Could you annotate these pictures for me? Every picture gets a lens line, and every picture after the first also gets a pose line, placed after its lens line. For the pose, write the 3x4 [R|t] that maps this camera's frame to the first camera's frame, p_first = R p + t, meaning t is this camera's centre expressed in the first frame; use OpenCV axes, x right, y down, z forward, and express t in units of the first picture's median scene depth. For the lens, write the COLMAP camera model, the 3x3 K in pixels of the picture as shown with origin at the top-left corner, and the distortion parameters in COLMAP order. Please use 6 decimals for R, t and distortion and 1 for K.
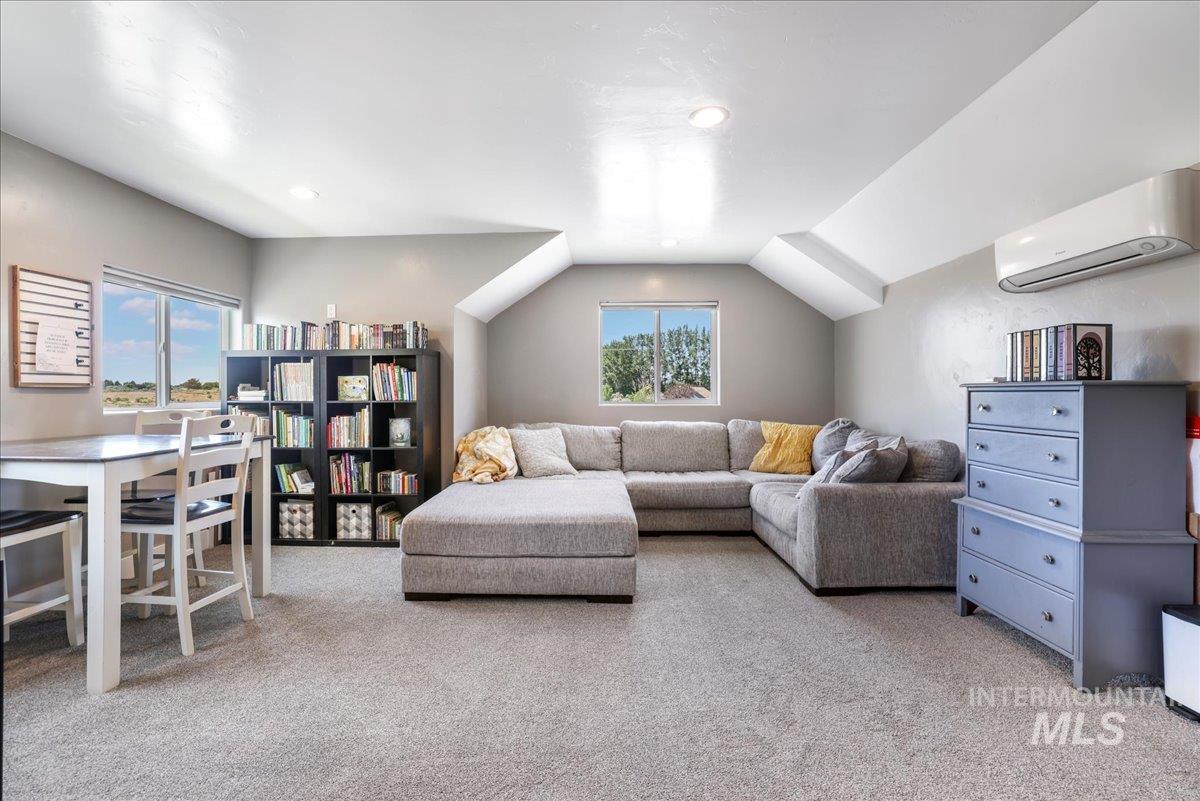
lens RADIAL K [[544.9, 0, 603.0], [0, 544.9, 396.7], [0, 0, 1]] dist [-0.030773, 0.005341]
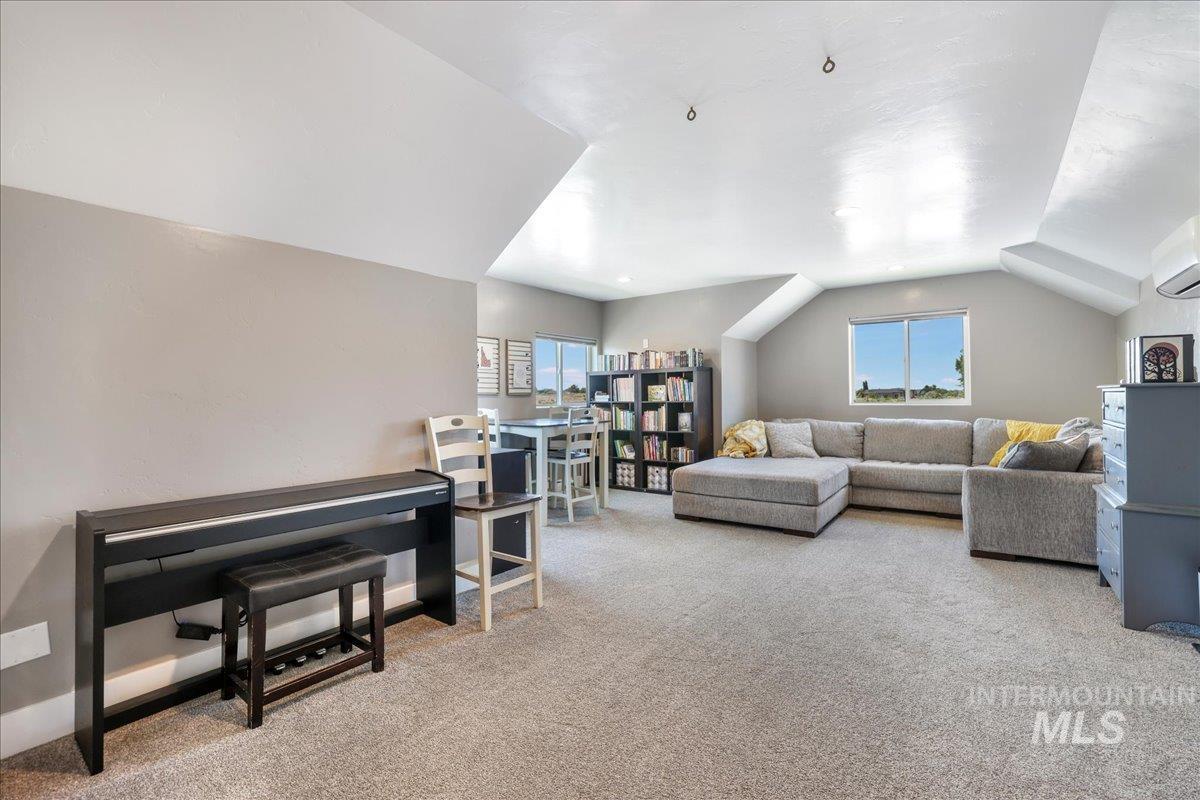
lens RADIAL K [[544.9, 0, 598.7], [0, 544.9, 395.8], [0, 0, 1]] dist [-0.030773, 0.005341]
pose [[0.820887, -0.007035, -0.571047, 0.305545], [0.004654, 0.999973, -0.005629, 0.000176], [0.571071, 0.001963, 0.820898, -0.396542]]
